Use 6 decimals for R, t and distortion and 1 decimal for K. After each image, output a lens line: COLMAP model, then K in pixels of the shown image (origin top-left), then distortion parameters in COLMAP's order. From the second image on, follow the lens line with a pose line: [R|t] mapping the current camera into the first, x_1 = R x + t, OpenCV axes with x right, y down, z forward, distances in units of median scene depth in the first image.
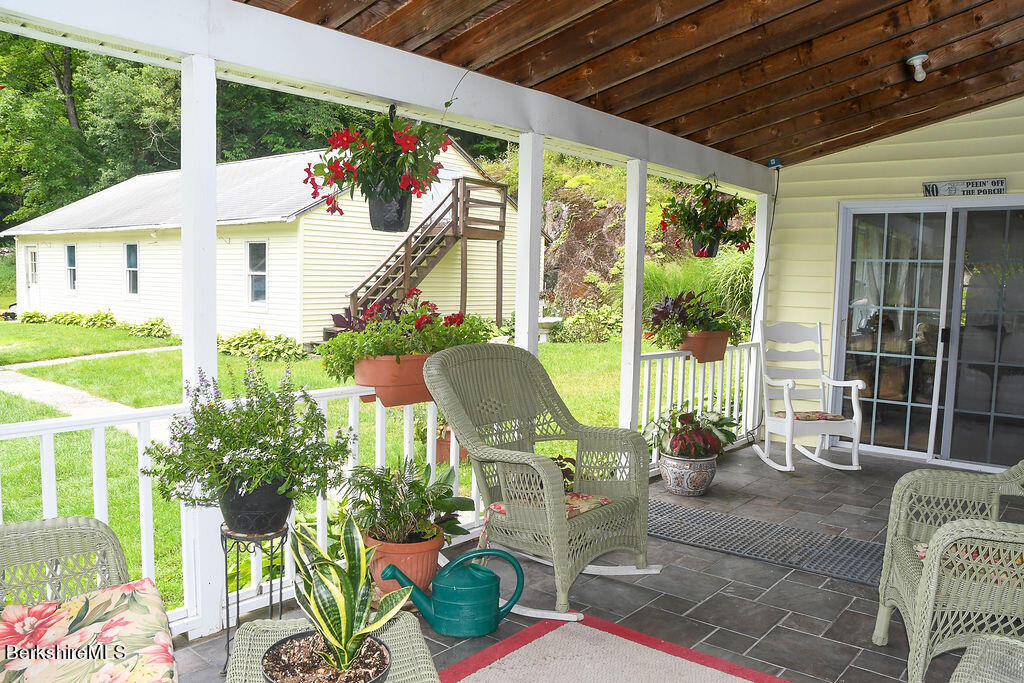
lens RADIAL K [[796.2, 0, 519.9], [0, 796.2, 343.0], [0, 0, 1]] dist [-0.157152, 0.127962]
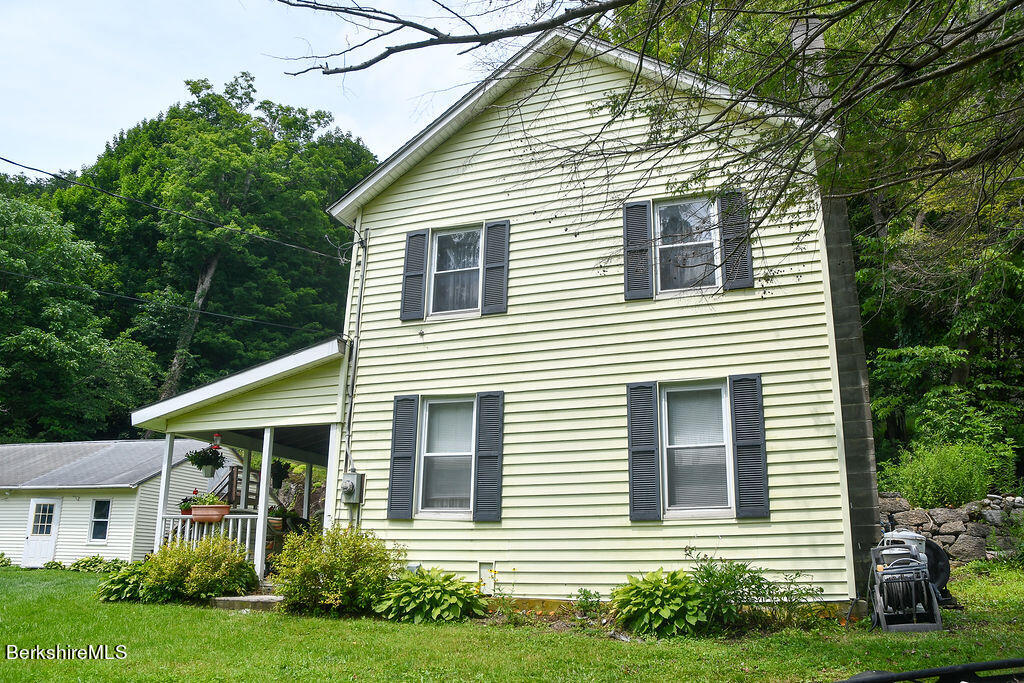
lens RADIAL K [[796.2, 0, 525.1], [0, 796.2, 371.2], [0, 0, 1]] dist [-0.157152, 0.127962]
pose [[0.930745, 0.074334, 0.358034, -0.089302], [0.041773, 0.951096, -0.306057, 0.102495], [-0.363276, 0.299817, 0.882123, -0.580400]]
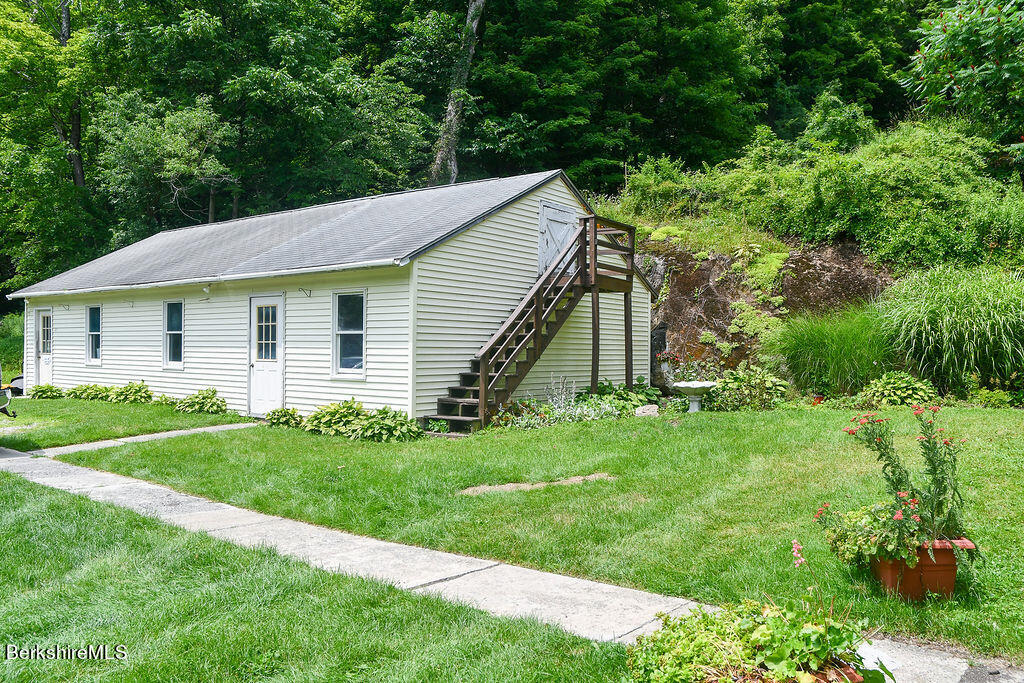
lens RADIAL K [[796.2, 0, 513.7], [0, 796.2, 342.8], [0, 0, 1]] dist [-0.157152, 0.127962]
pose [[0.999577, -0.016058, 0.024267, -0.145144], [0.018268, 0.995424, -0.093789, 0.001180], [-0.022650, 0.094192, 0.995296, 0.143280]]
